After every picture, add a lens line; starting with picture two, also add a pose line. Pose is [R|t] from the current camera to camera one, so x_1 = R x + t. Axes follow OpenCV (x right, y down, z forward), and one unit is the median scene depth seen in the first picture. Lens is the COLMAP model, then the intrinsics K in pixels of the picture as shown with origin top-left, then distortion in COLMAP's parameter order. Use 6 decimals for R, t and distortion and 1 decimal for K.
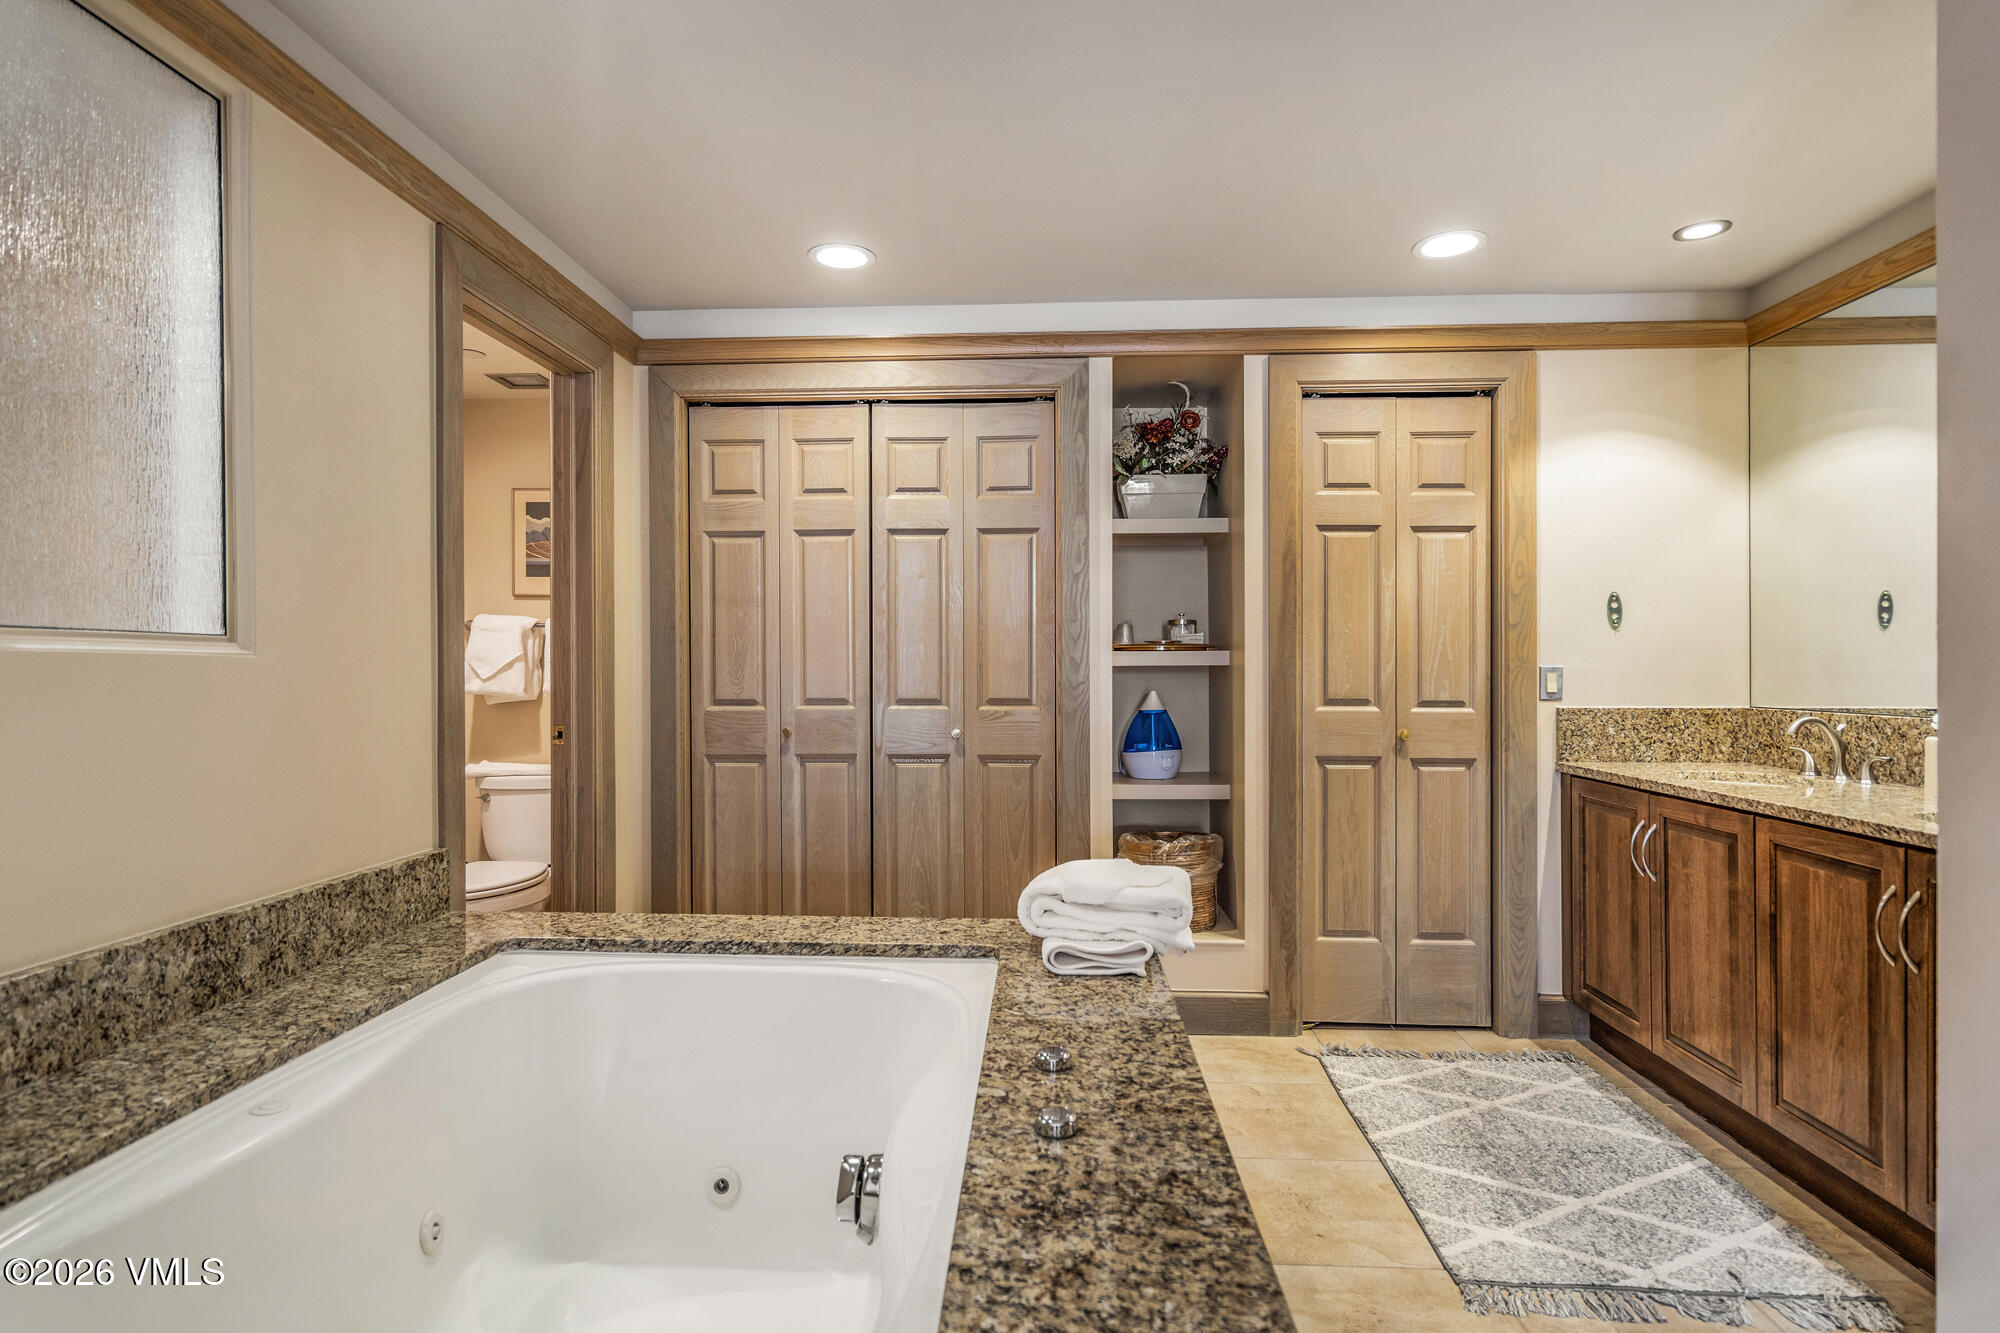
lens RADIAL K [[1023.7, 0, 980.9], [0, 1023.7, 666.7], [0, 0, 1]] dist [0.003401, 0.002536]
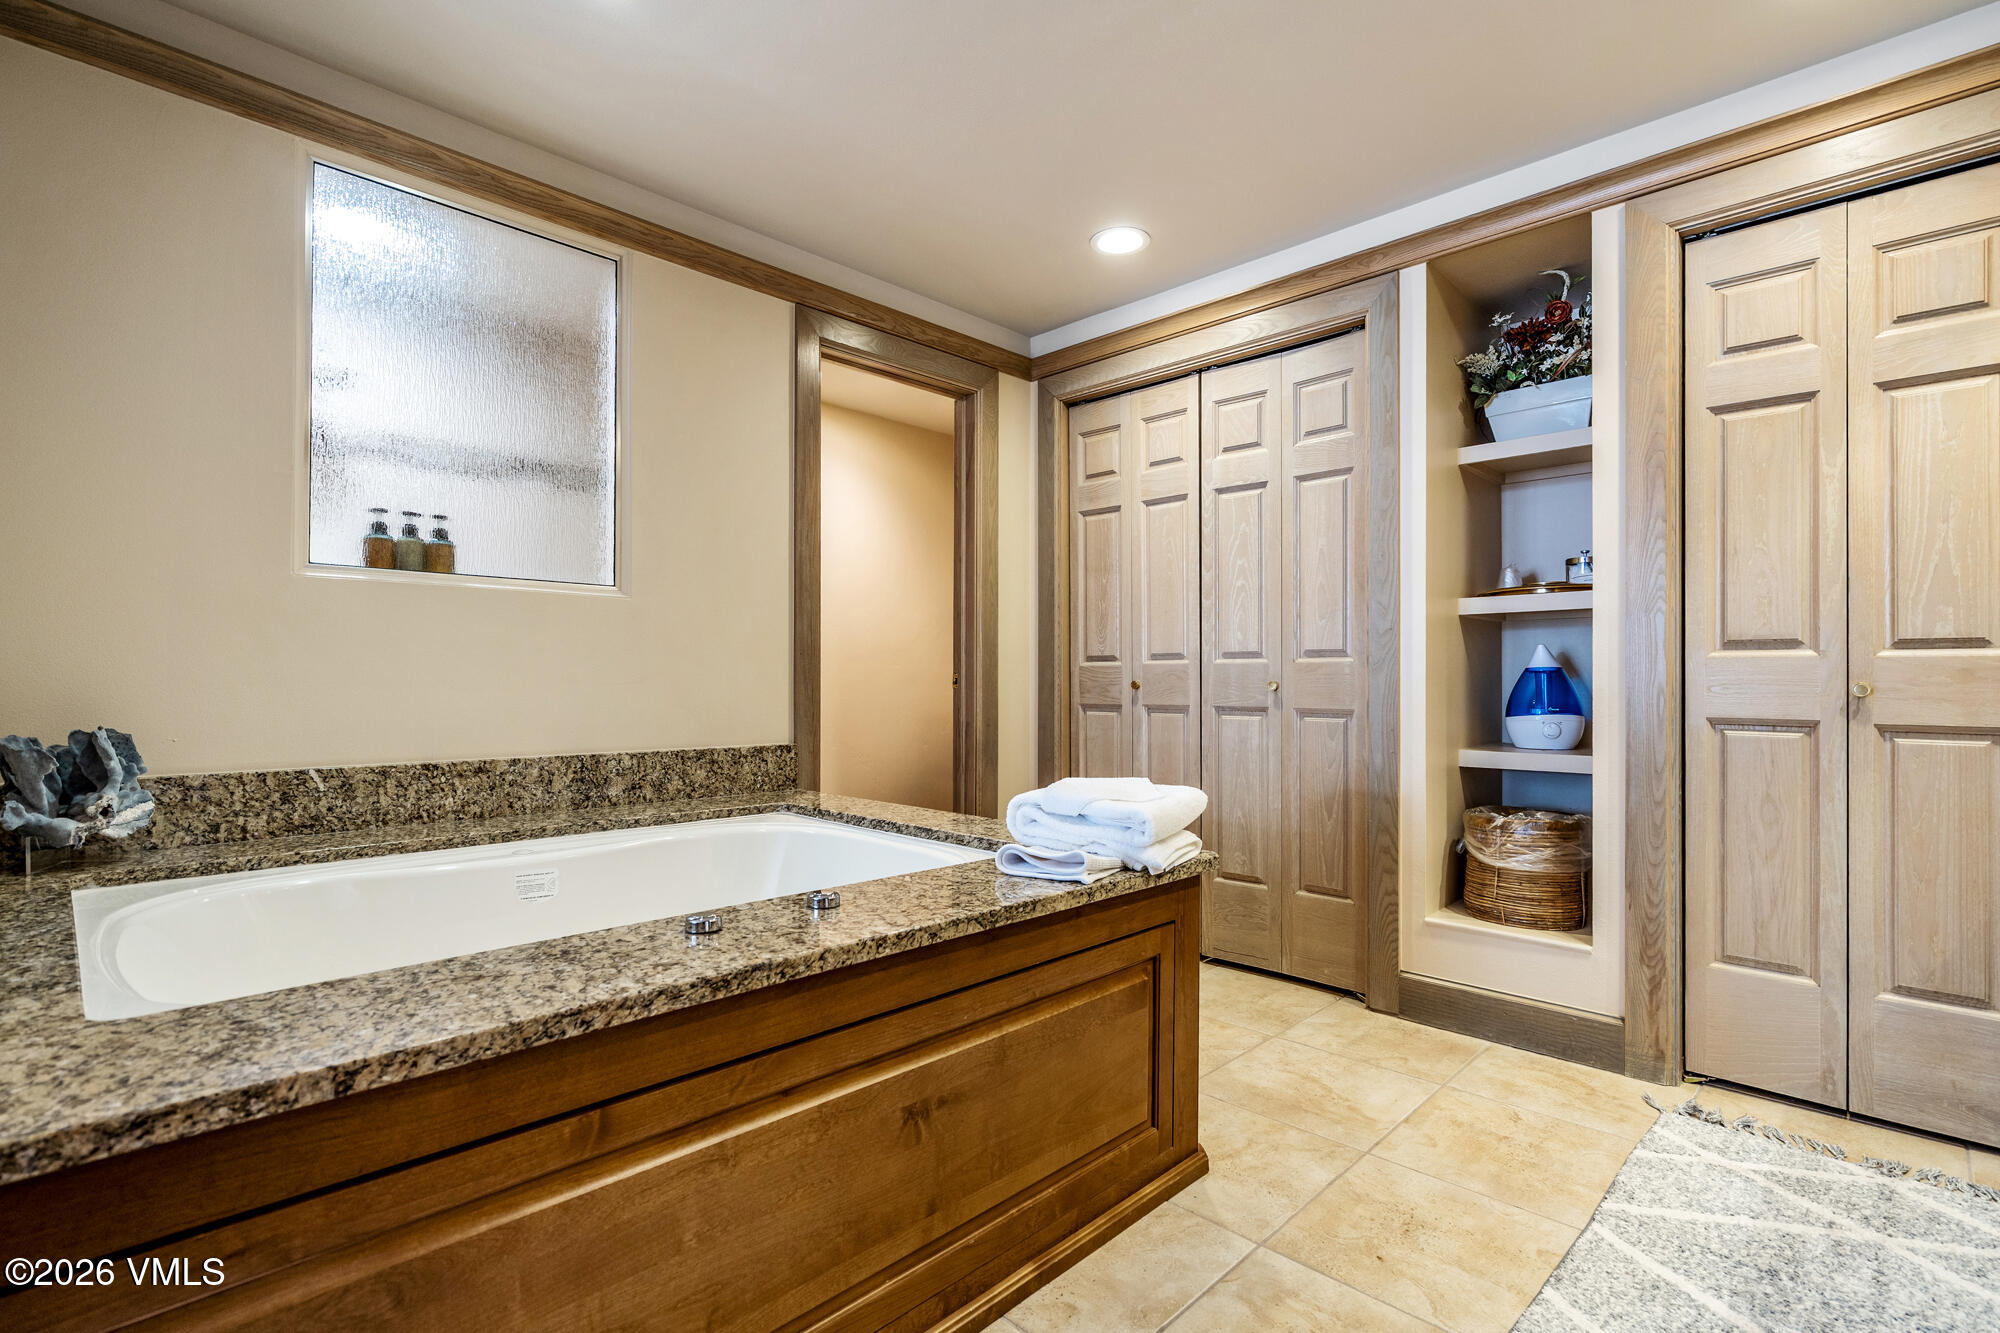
lens RADIAL K [[922.1, 0, 983.4], [0, 922.1, 668.9], [0, 0, 1]] dist [-0.003487, 0.003344]
pose [[0.758499, 0.000329, -0.651675, 0.367538], [-0.005245, 0.999971, -0.005600, 0.058614], [0.651654, 0.007666, 0.758478, 0.150530]]
